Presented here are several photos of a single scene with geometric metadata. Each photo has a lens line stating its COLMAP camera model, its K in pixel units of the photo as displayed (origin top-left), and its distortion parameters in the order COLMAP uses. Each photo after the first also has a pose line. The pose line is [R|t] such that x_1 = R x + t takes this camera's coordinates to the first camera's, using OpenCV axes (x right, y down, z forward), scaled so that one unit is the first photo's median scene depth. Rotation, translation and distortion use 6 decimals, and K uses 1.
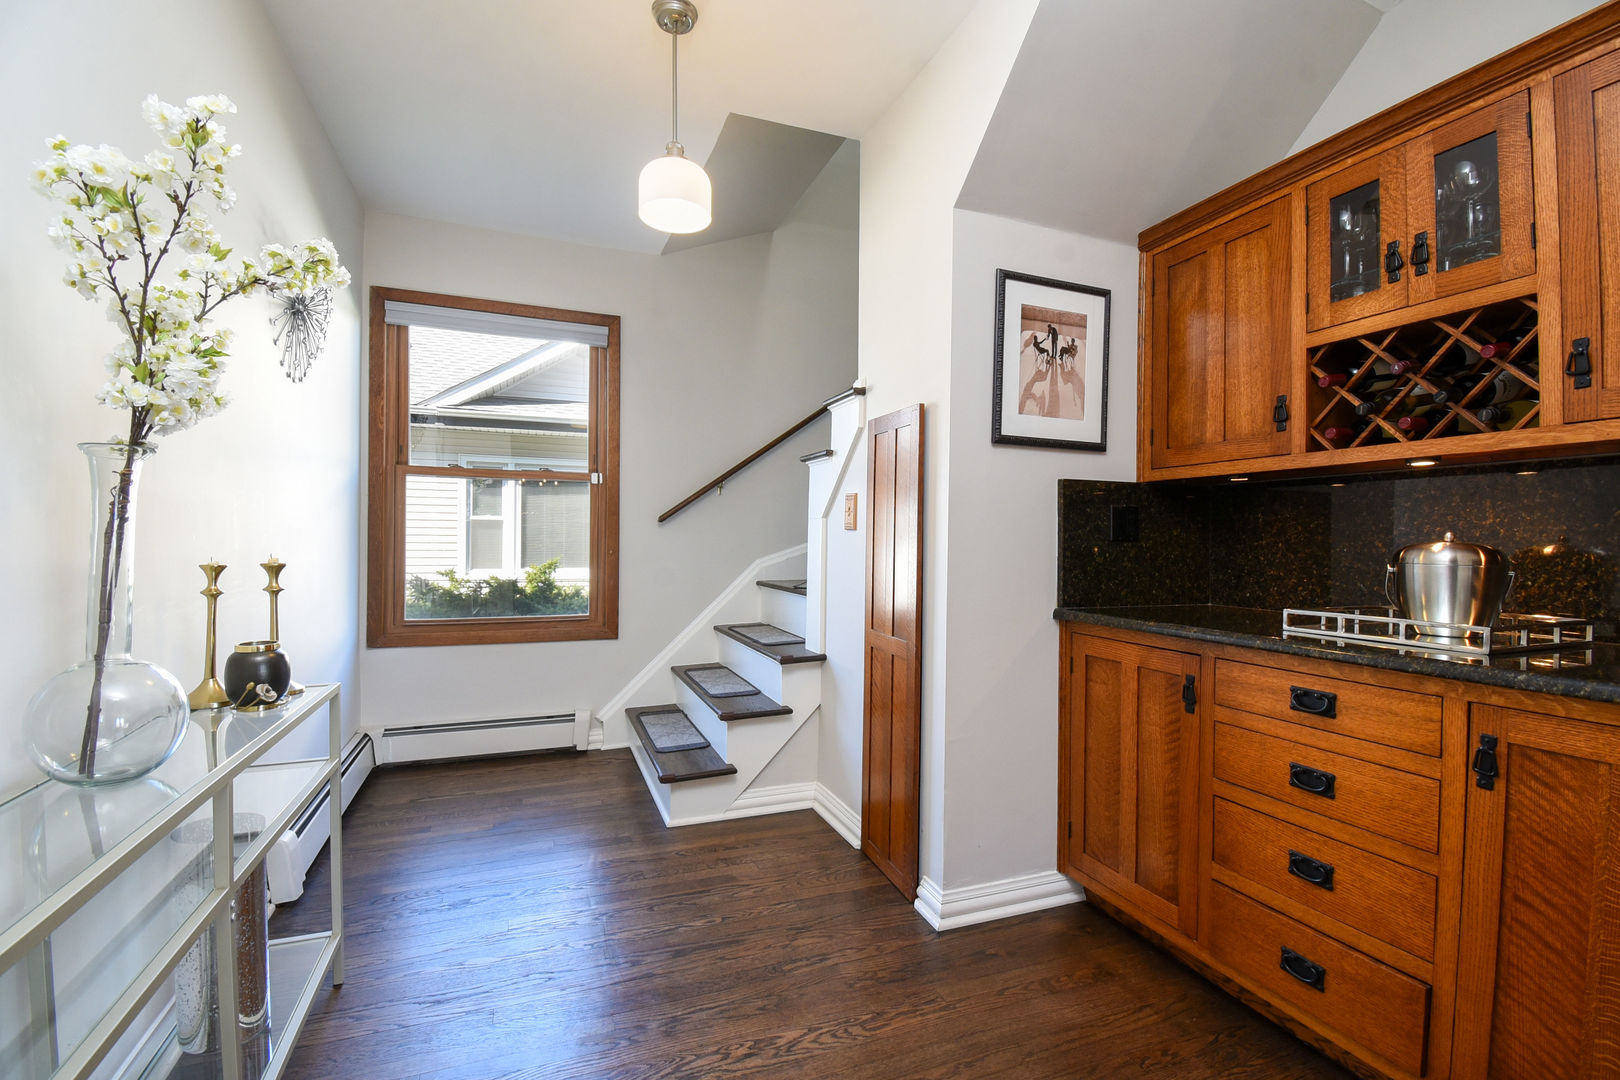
lens RADIAL K [[724.4, 0, 810.0], [0, 724.4, 540.0], [0, 0, 1]] dist [0.000393, -0.000098]
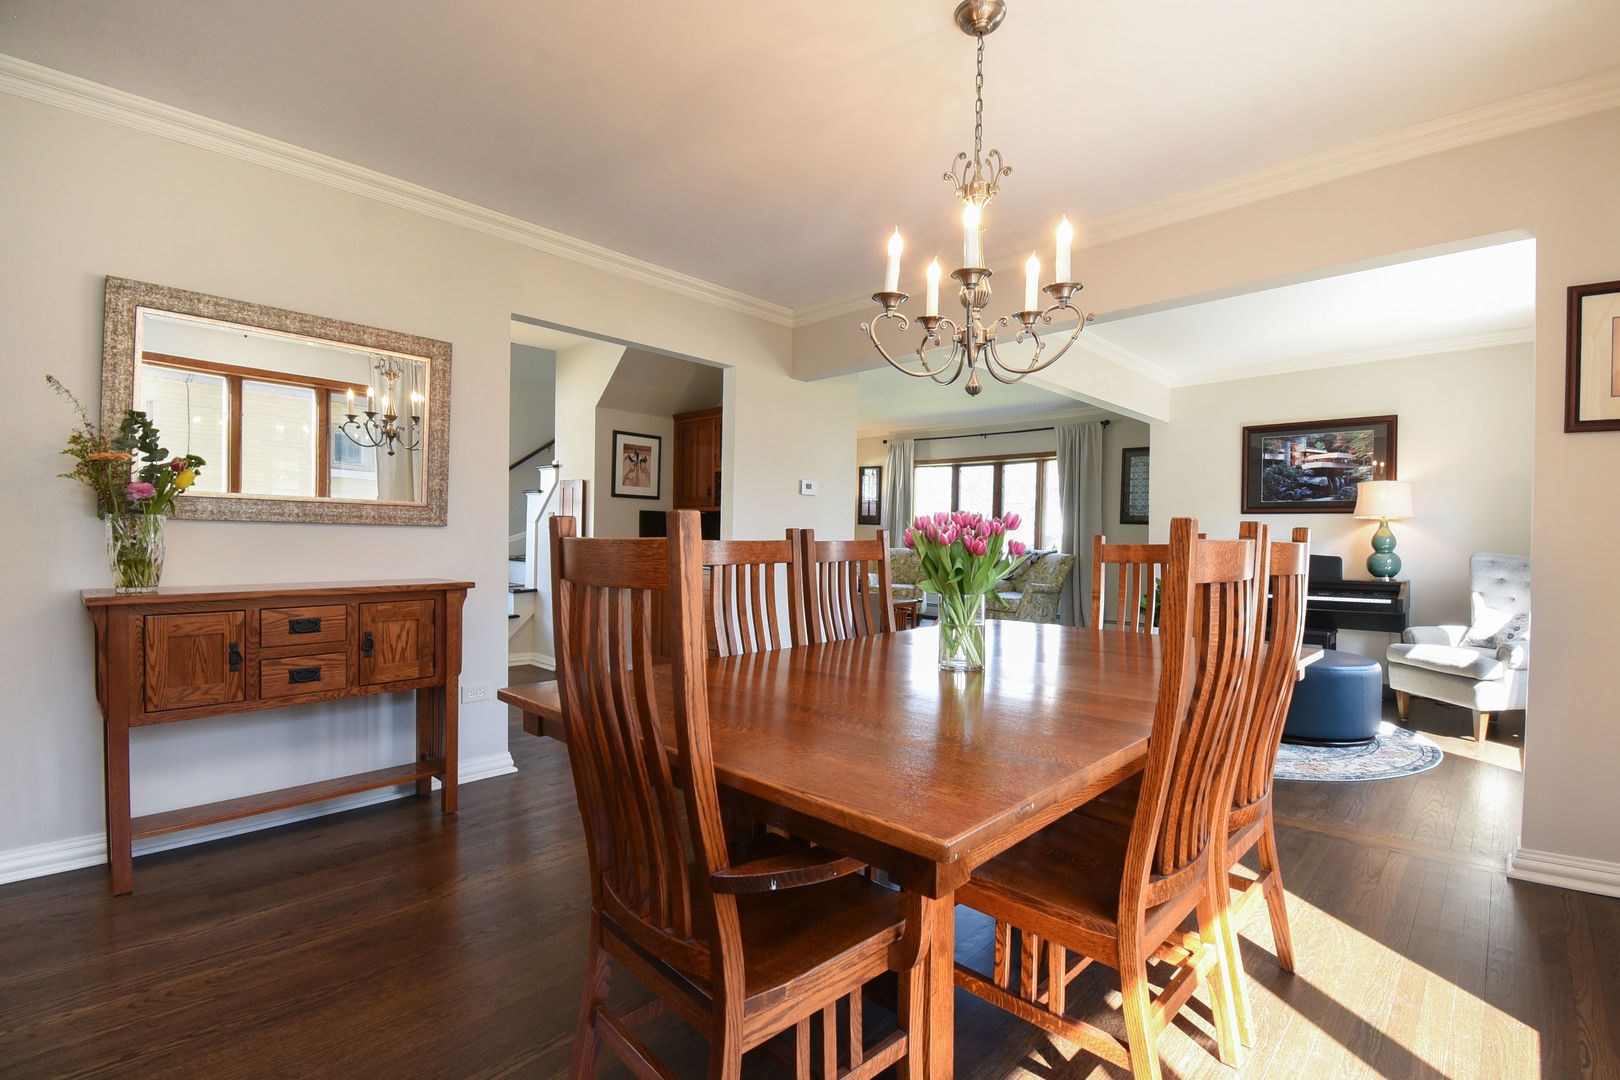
lens RADIAL K [[724.4, 0, 810.0], [0, 724.4, 540.0], [0, 0, 1]] dist [0.000393, -0.000098]
pose [[0.910616, 0.007647, 0.413183, -0.161036], [-0.012200, 0.999890, 0.008382, -0.010484], [-0.413073, -0.012673, 0.910610, -1.569291]]
